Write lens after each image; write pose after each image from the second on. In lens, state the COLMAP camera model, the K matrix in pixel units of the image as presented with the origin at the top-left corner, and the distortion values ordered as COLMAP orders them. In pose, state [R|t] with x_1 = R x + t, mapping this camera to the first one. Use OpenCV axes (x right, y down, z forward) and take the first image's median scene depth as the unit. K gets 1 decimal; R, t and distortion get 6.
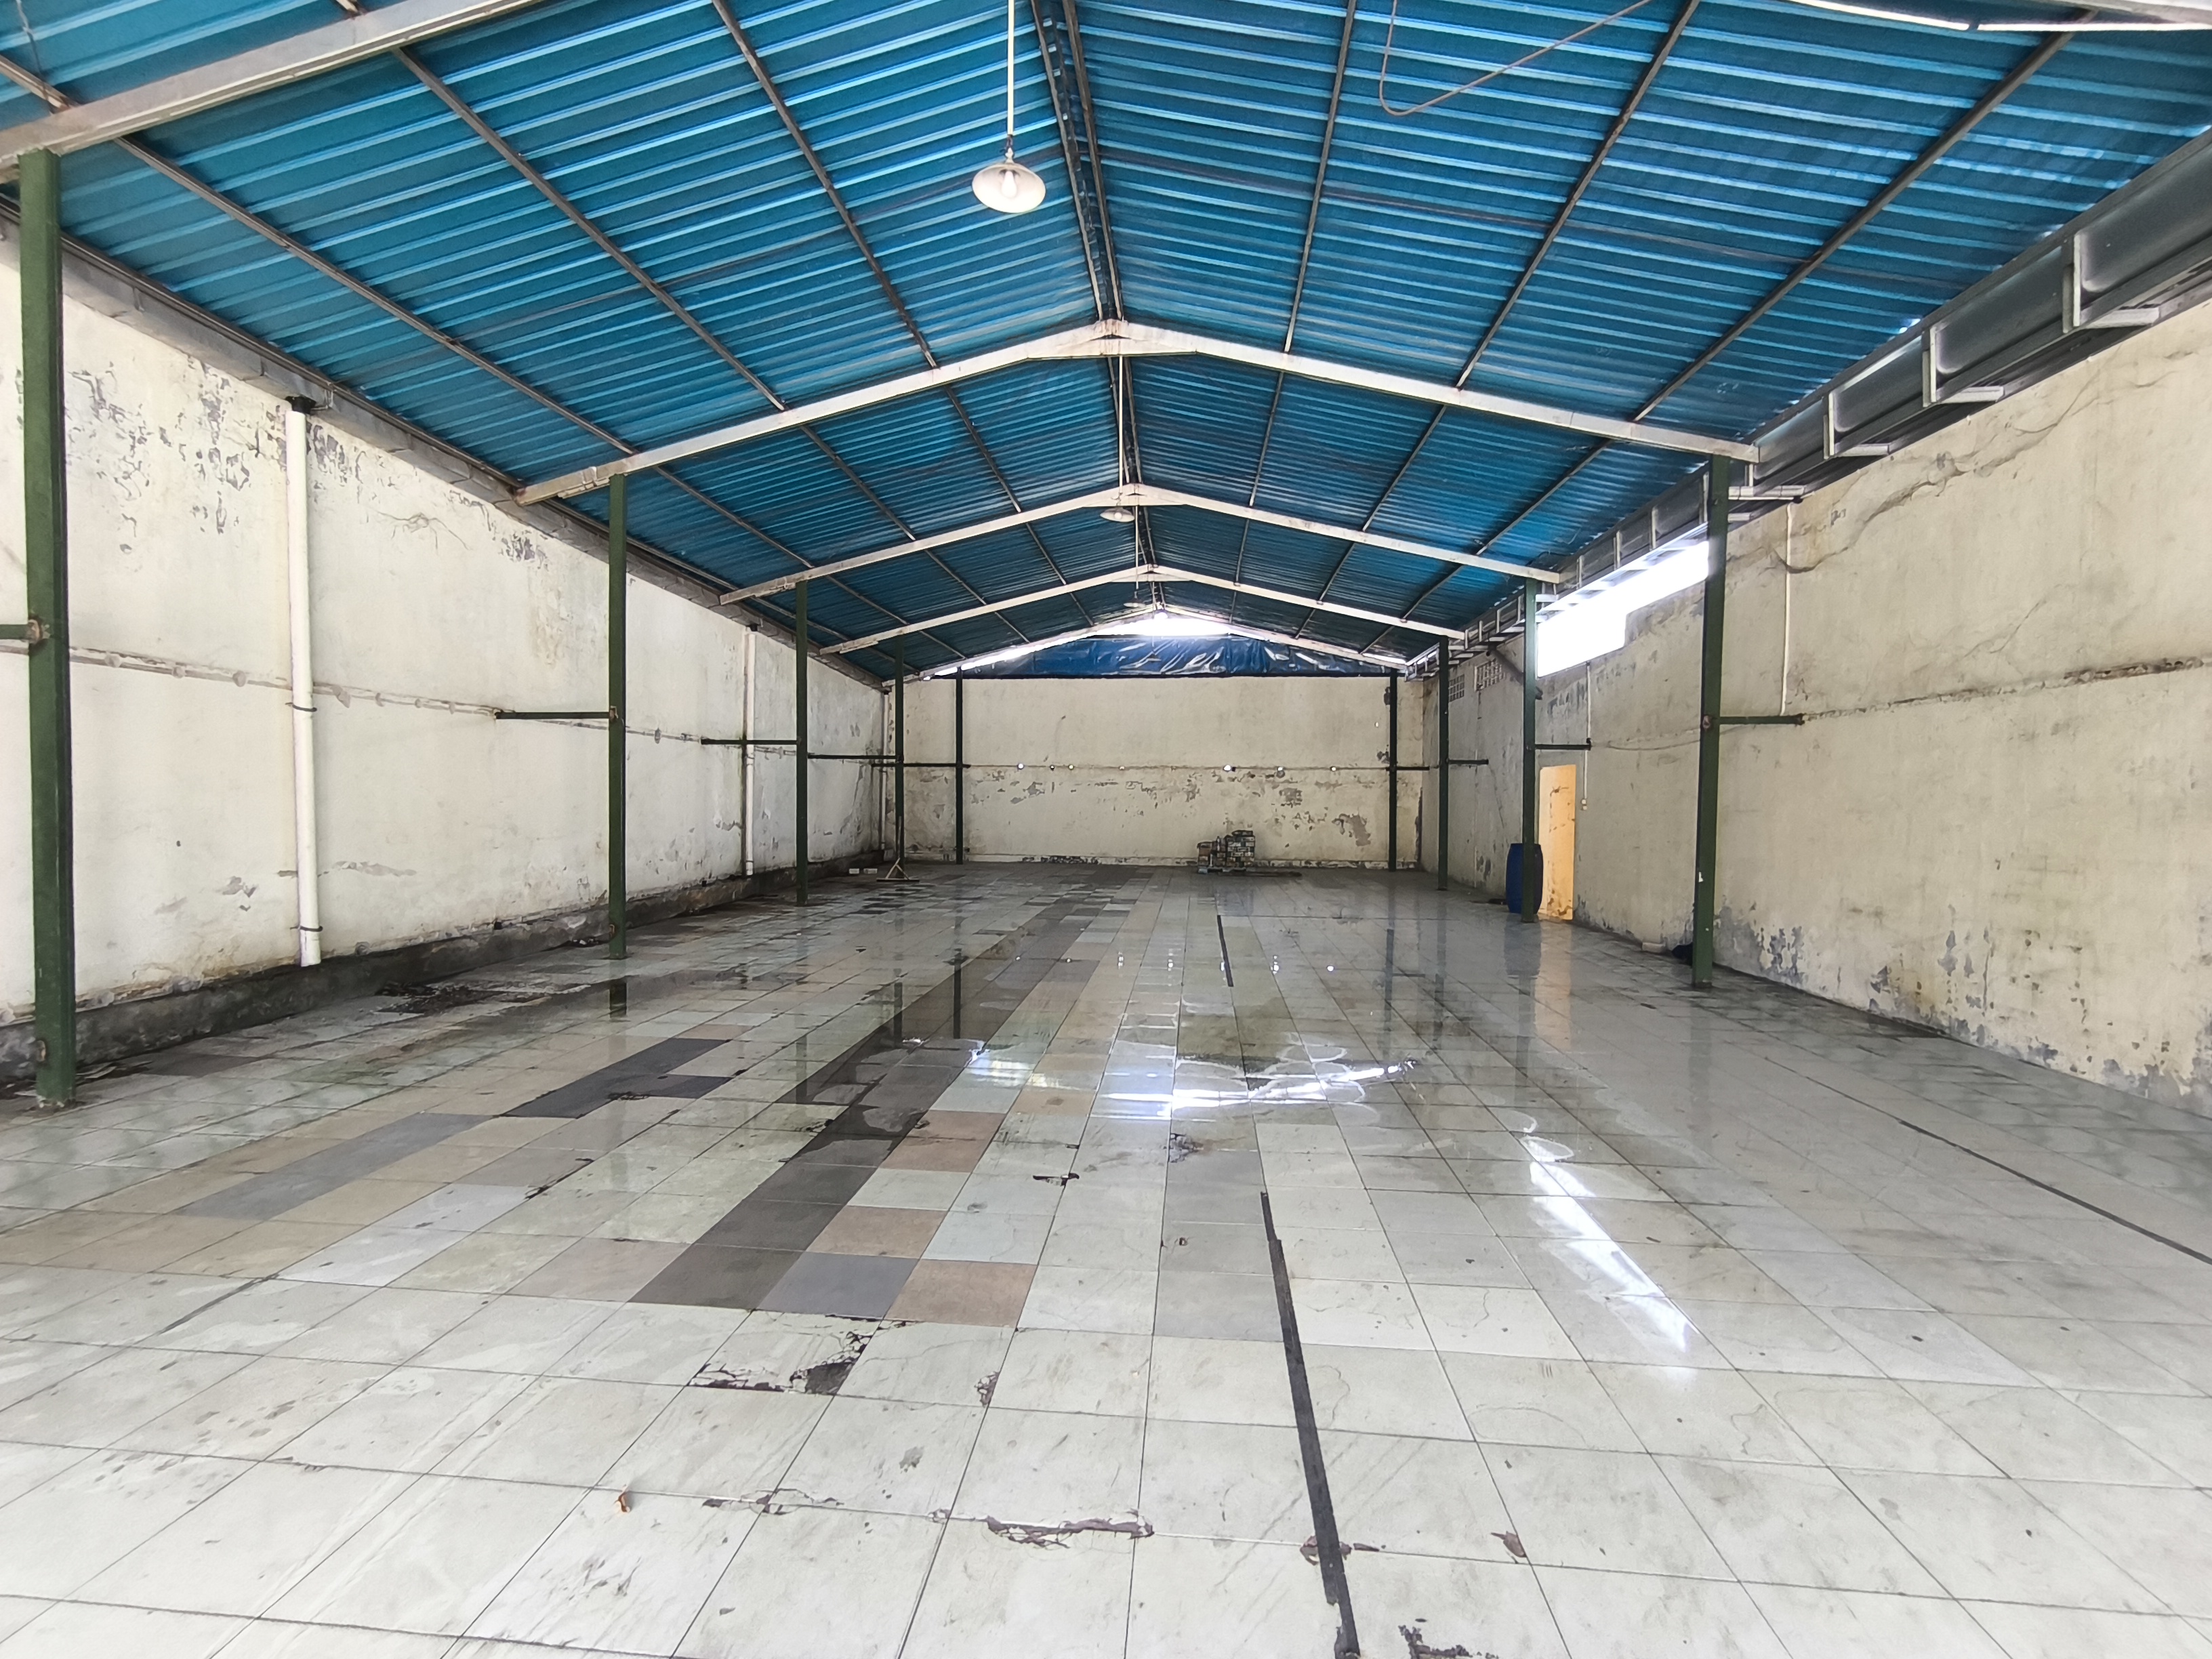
lens RADIAL K [[1061.5, 0, 1020.6], [0, 1061.5, 828.2], [0, 0, 1]] dist [-0.040965, 0.036278]
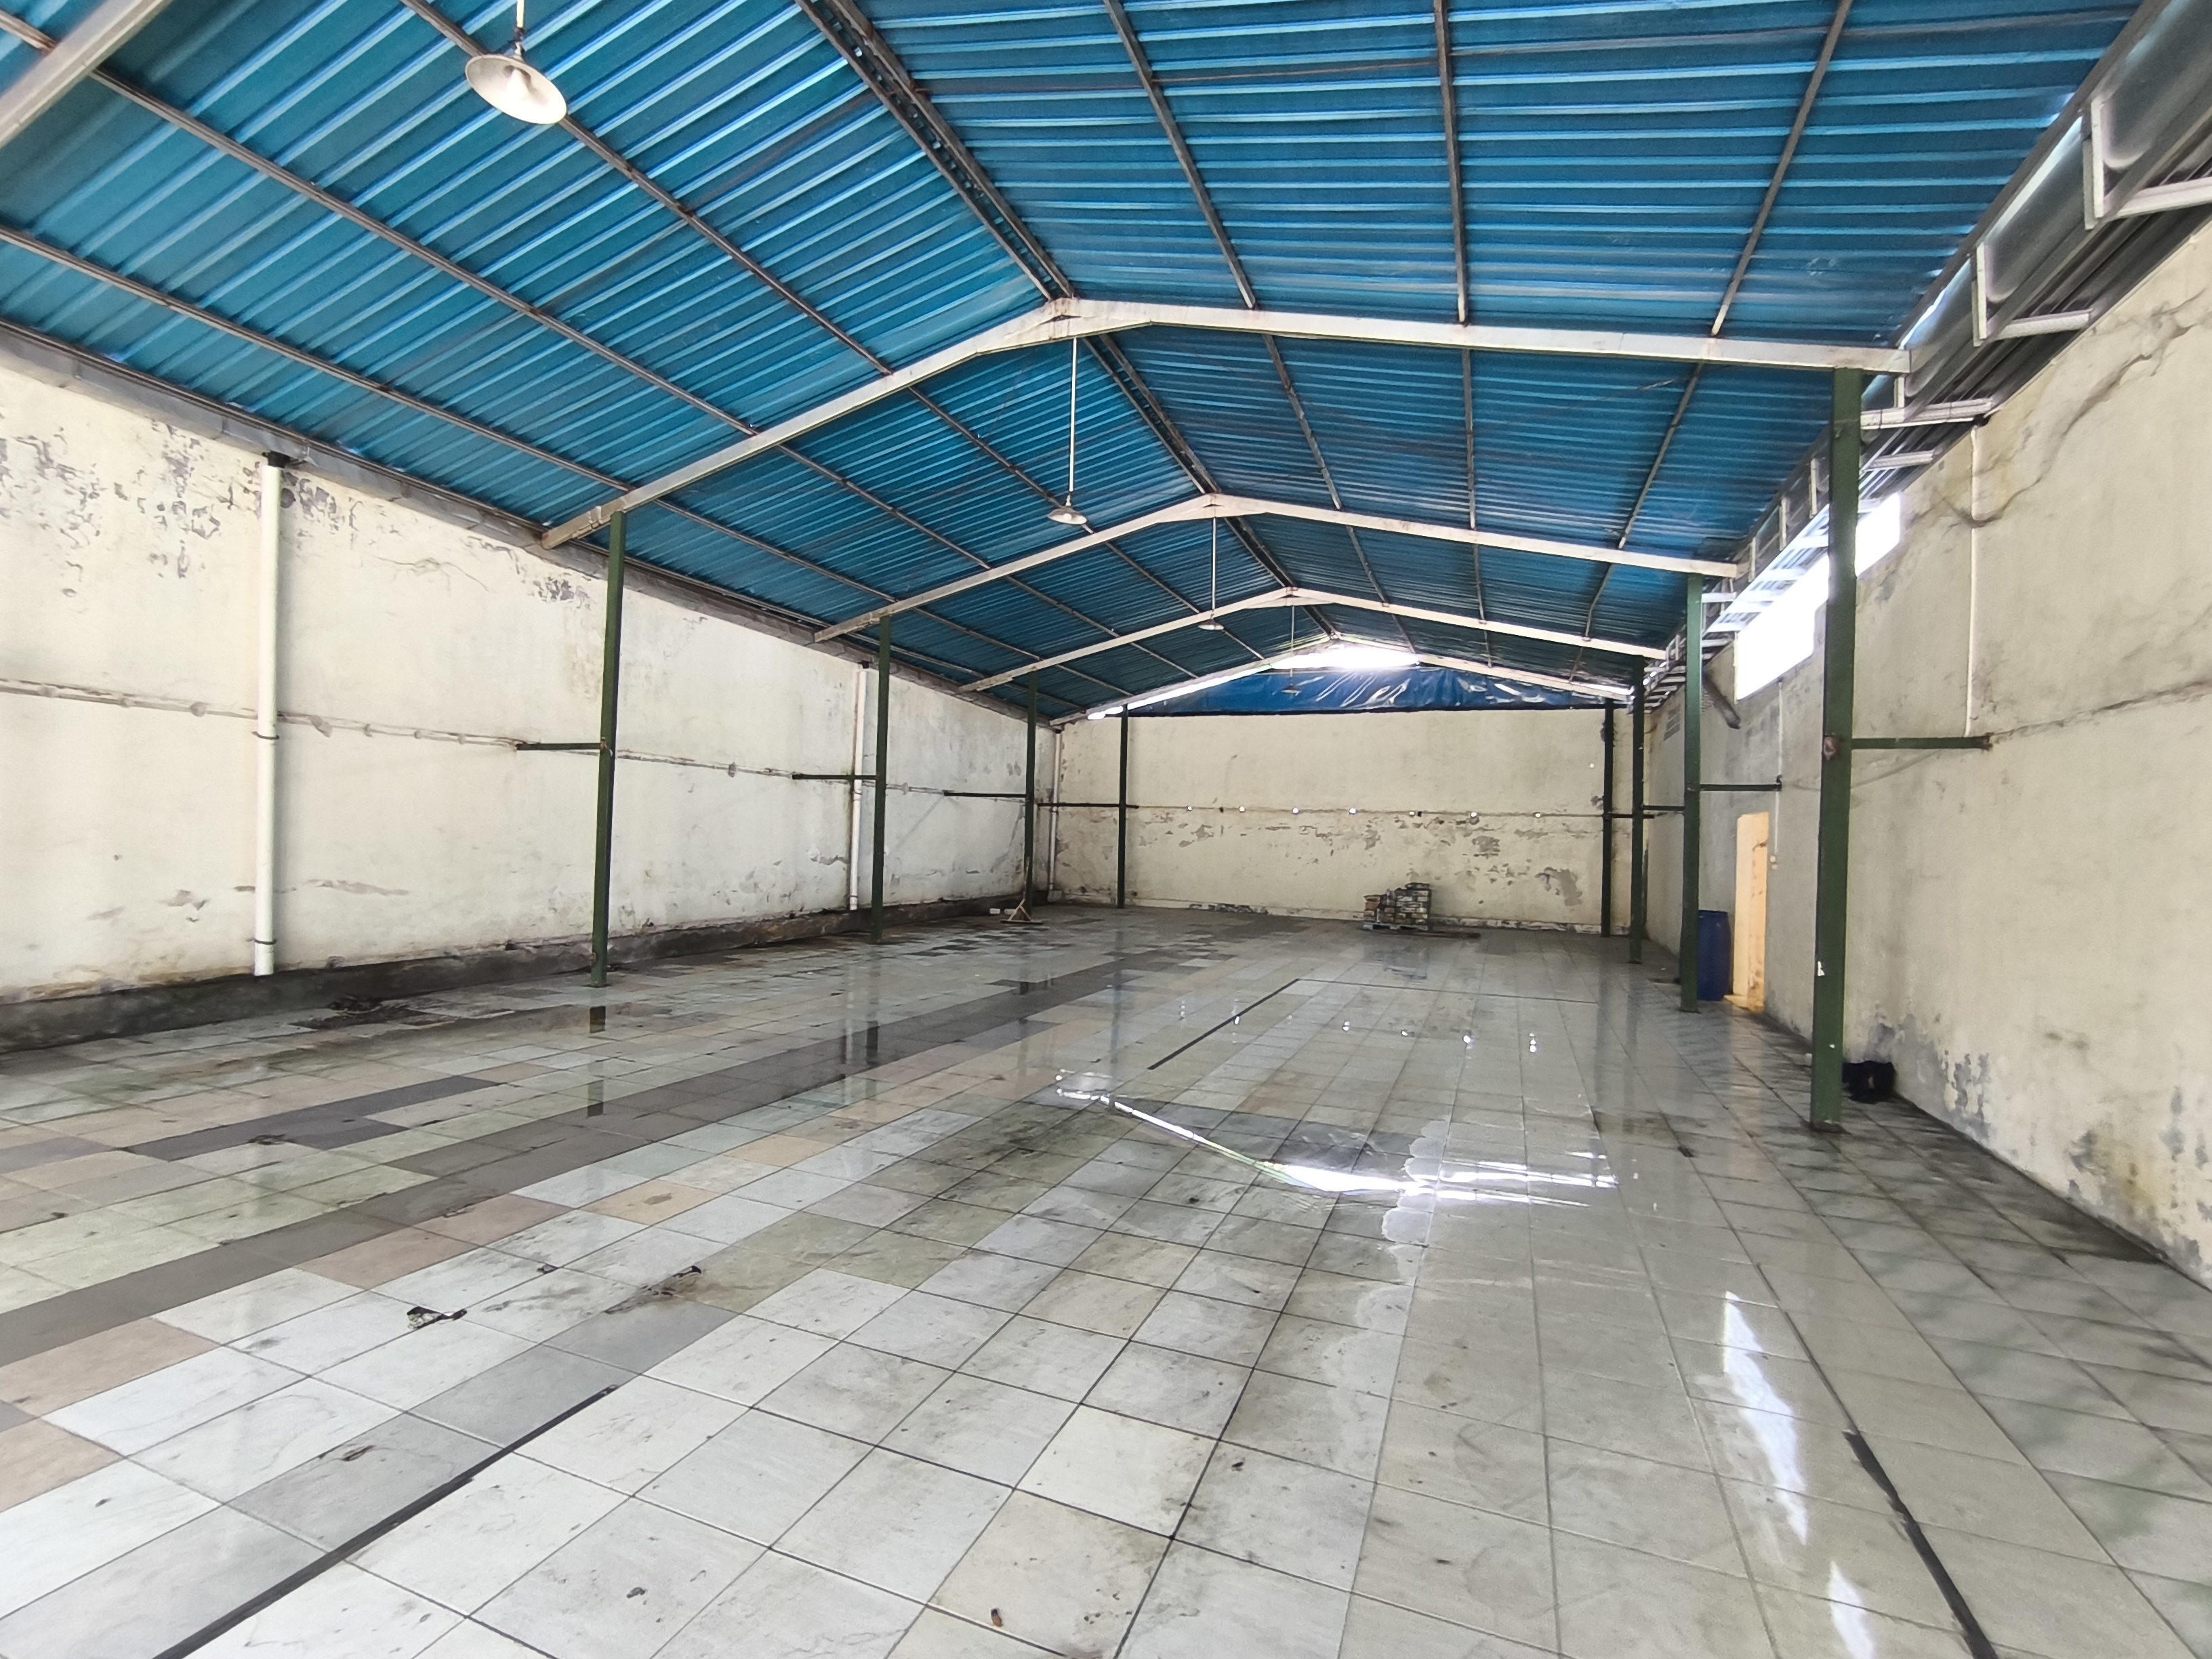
lens RADIAL K [[1008.1, 0, 1106.0], [0, 1008.1, 829.5], [0, 0, 1]] dist [-0.026125, 0.017981]
pose [[0.958599, 0.019136, -0.284114, 0.372352], [-0.030910, 0.998837, -0.037016, -0.006266], [0.283075, 0.044265, 0.958076, 0.223056]]
